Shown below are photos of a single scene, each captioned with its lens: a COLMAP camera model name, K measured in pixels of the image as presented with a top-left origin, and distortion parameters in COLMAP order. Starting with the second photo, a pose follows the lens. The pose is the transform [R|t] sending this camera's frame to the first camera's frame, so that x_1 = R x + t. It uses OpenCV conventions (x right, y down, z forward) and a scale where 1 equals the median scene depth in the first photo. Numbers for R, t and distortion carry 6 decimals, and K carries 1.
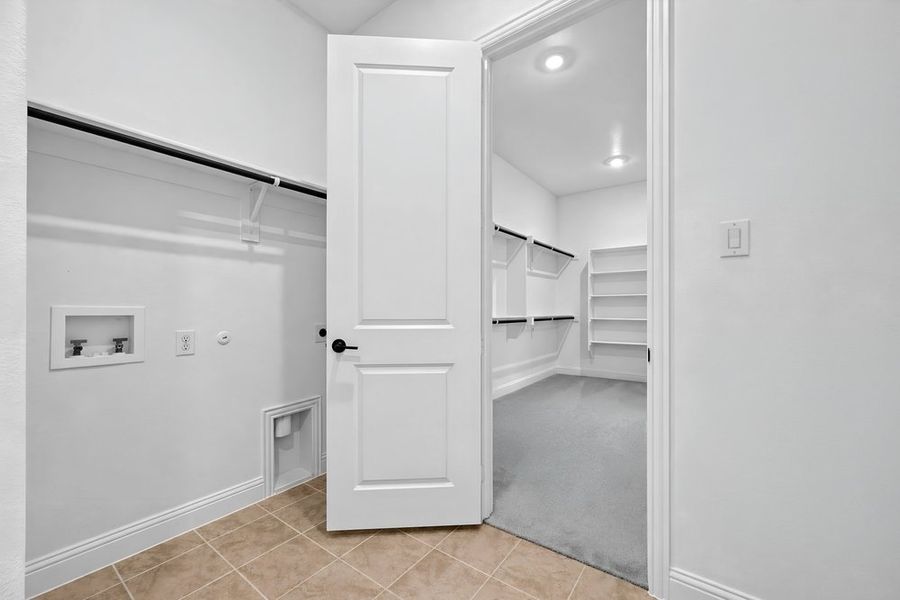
lens RADIAL K [[359.1, 0, 452.4], [0, 359.1, 306.0], [0, 0, 1]] dist [-0.004778, -0.000341]
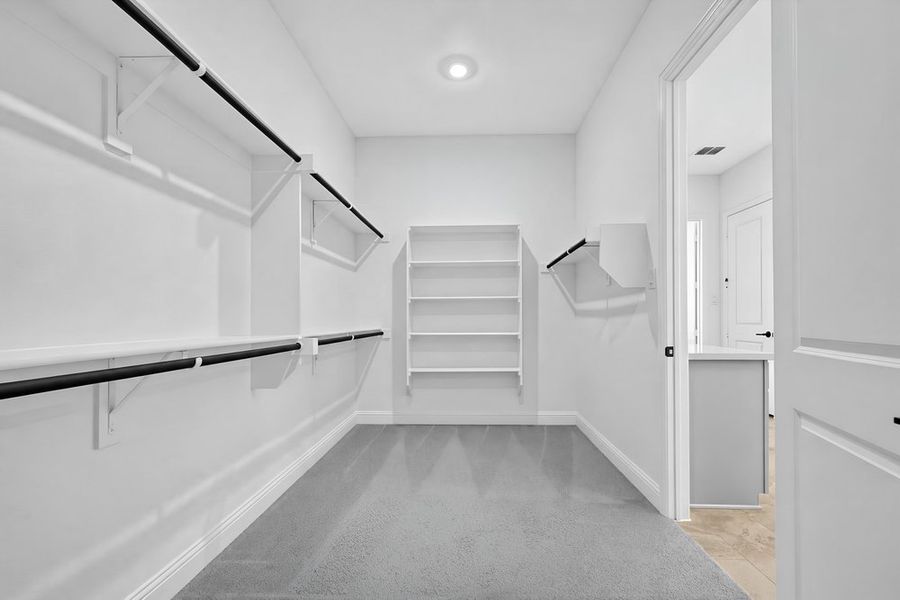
lens RADIAL K [[359.1, 0, 460.2], [0, 359.1, 321.0], [0, 0, 1]] dist [-0.004778, -0.000341]
pose [[0.817354, -0.007567, 0.576087, 0.091656], [0.004075, 0.999965, 0.007353, 0.007129], [-0.576122, -0.003662, 0.817356, 0.429415]]
